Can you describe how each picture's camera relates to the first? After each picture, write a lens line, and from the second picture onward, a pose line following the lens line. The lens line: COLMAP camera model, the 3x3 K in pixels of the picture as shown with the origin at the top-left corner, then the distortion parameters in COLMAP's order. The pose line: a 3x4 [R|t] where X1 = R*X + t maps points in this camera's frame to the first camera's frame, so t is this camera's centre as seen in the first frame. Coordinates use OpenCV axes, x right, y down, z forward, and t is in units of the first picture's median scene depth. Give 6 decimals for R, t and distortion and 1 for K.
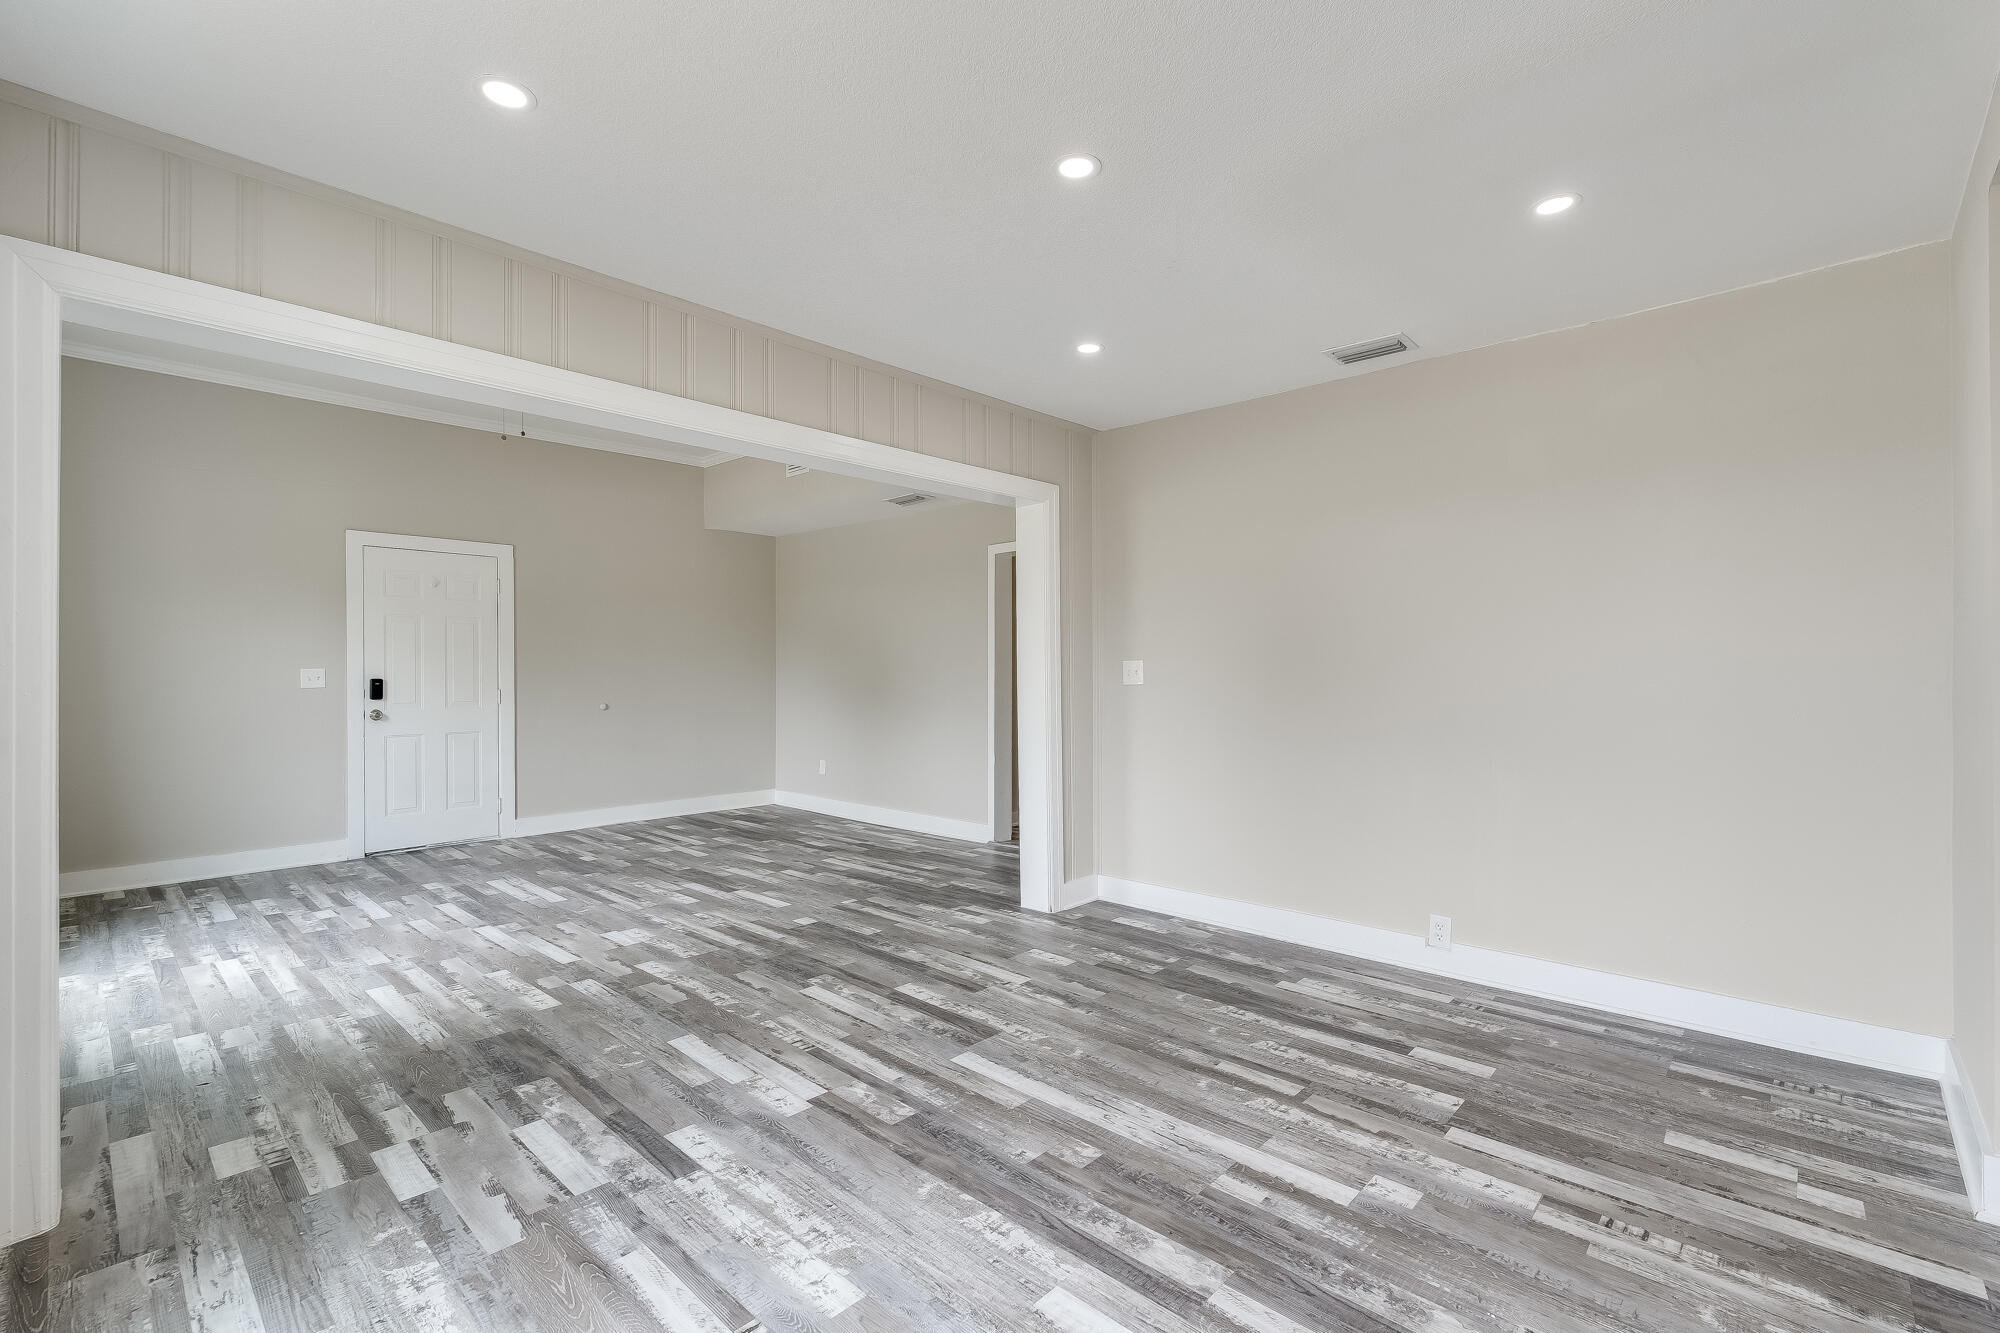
lens RADIAL K [[886.2, 0, 1019.6], [0, 886.2, 670.6], [0, 0, 1]] dist [-0.006945, 0.002781]
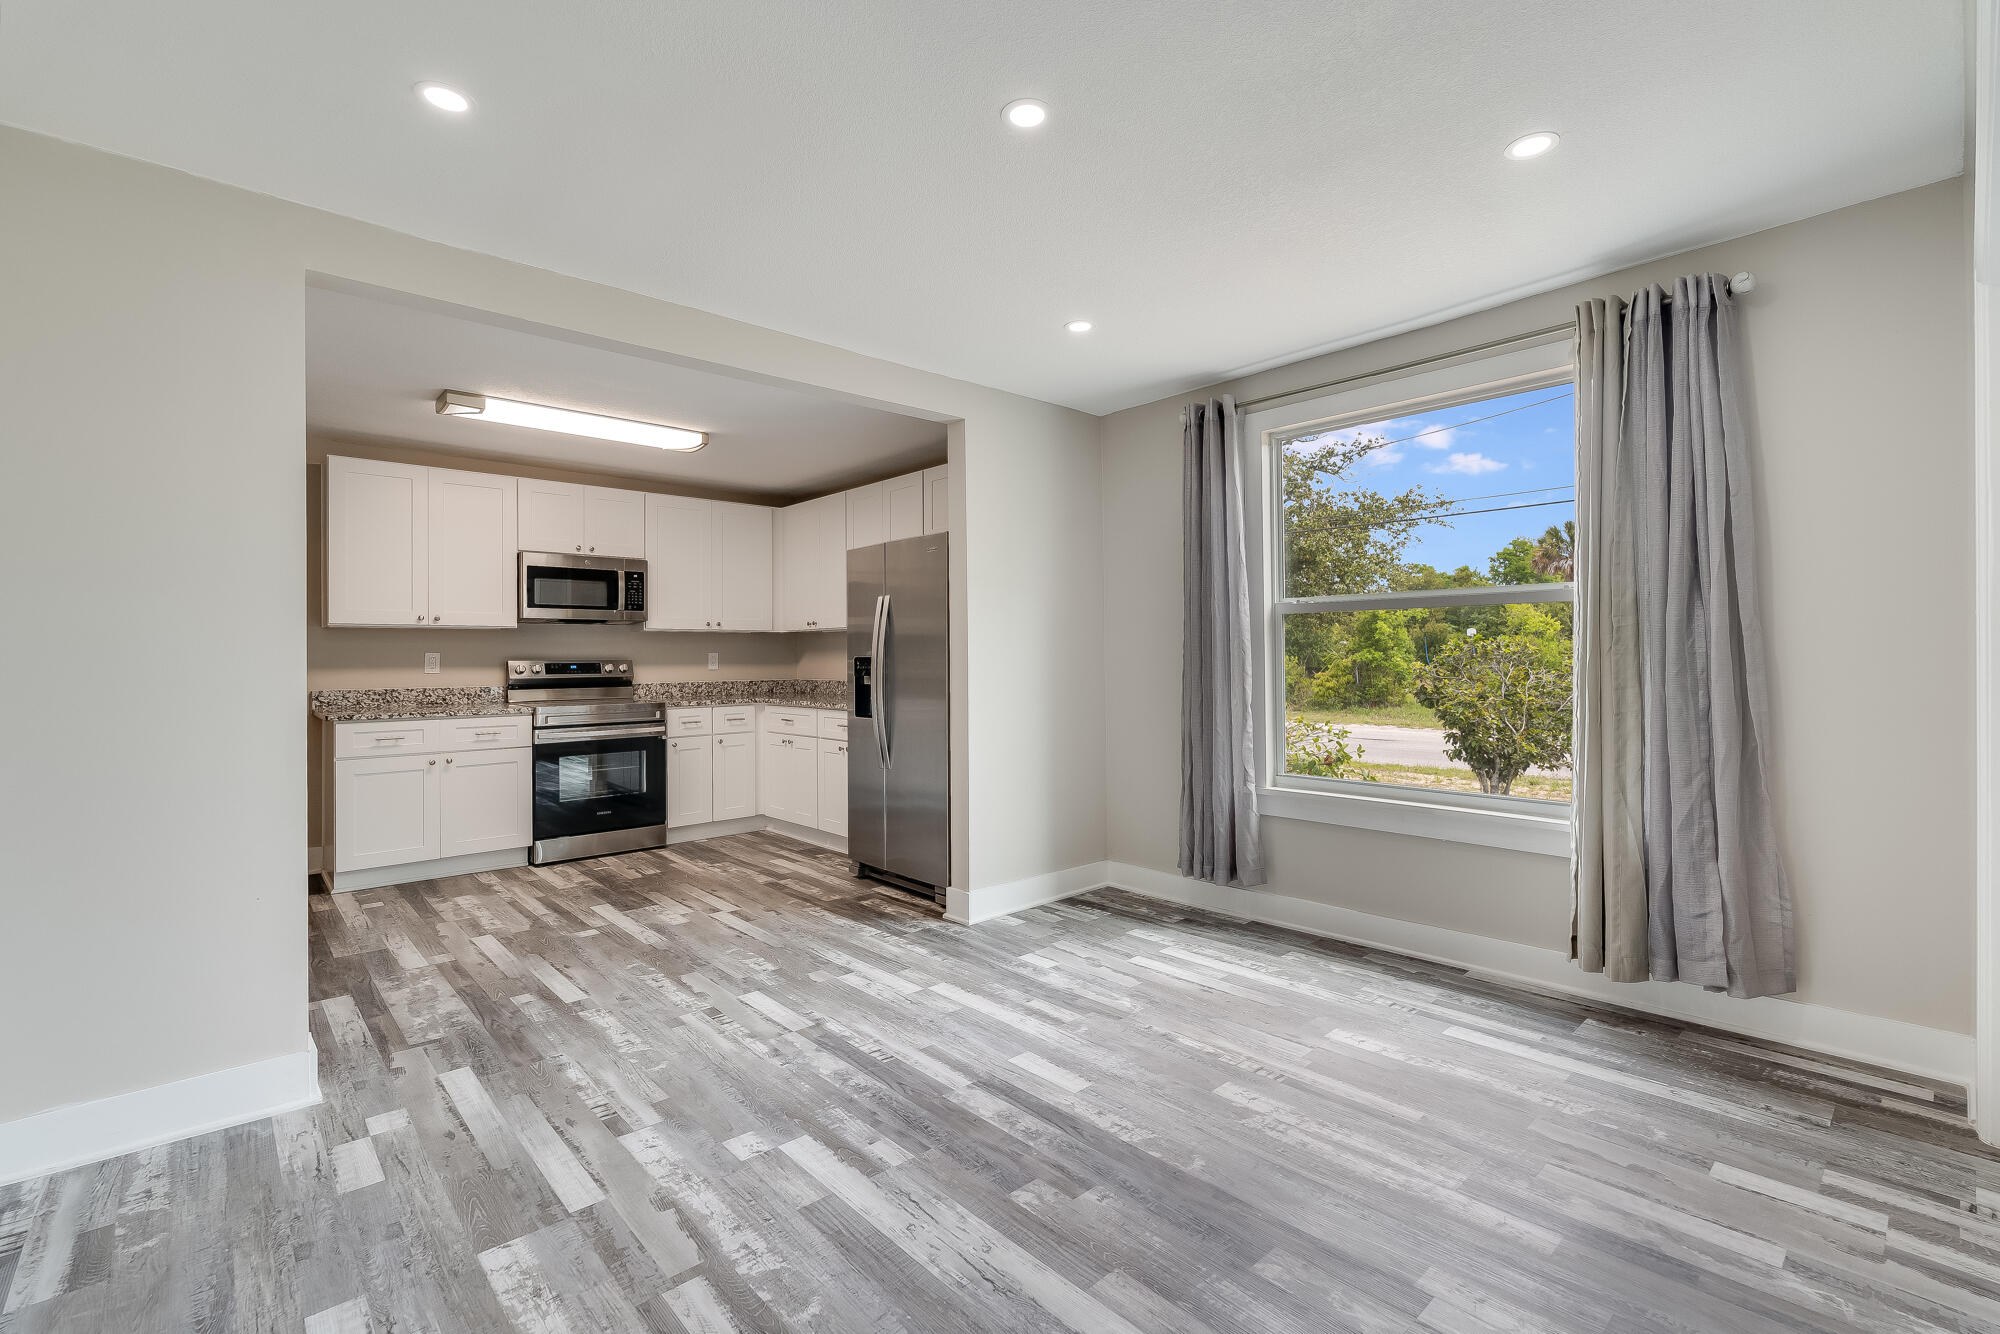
lens RADIAL K [[886.2, 0, 1014.4], [0, 886.2, 640.0], [0, 0, 1]] dist [-0.006945, 0.002781]
pose [[-0.996616, 0.015643, 0.080702, 0.006340], [0.013672, 0.999596, -0.024927, 0.011024], [-0.081059, -0.023739, -0.996427, 1.267022]]
